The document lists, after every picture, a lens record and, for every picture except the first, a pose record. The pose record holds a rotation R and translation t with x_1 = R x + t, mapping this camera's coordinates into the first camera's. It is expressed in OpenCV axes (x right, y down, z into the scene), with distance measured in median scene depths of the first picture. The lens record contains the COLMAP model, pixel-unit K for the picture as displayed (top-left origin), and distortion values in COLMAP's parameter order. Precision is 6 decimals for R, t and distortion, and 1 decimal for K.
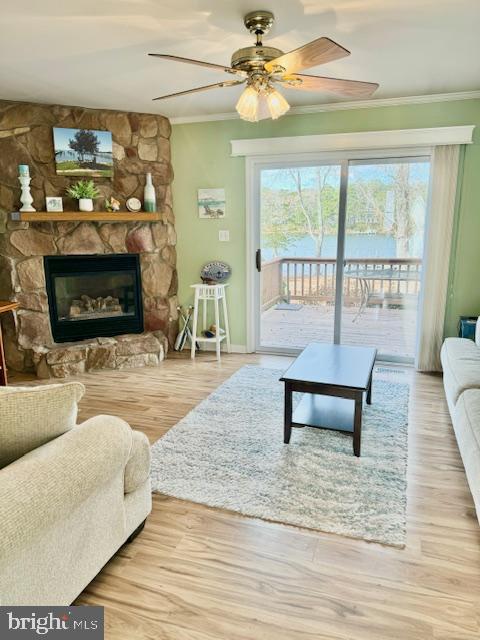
lens RADIAL K [[455.3, 0, 240.0], [0, 455.3, 320.0], [0, 0, 1]] dist [0.043496, -0.038255]
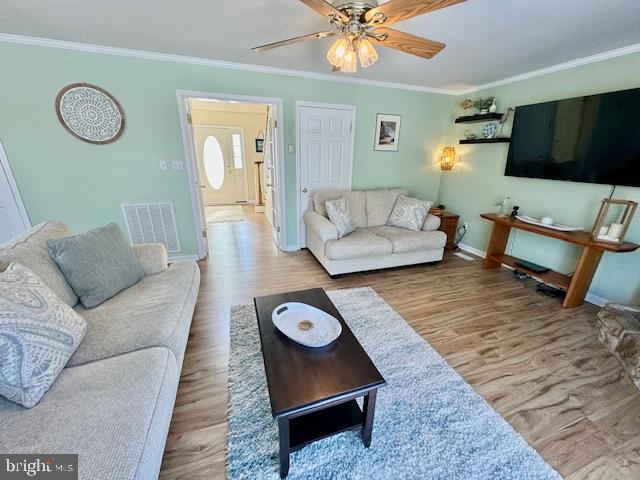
lens RADIAL K [[254.3, 0, 320.0], [0, 254.3, 240.0], [0, 0, 1]] dist [-0.000066, 0.000152]
pose [[-0.794367, 0.185677, -0.578364, 0.327658], [-0.142672, 0.868470, 0.474768, -0.214042], [0.590445, 0.459656, -0.663393, 0.939271]]
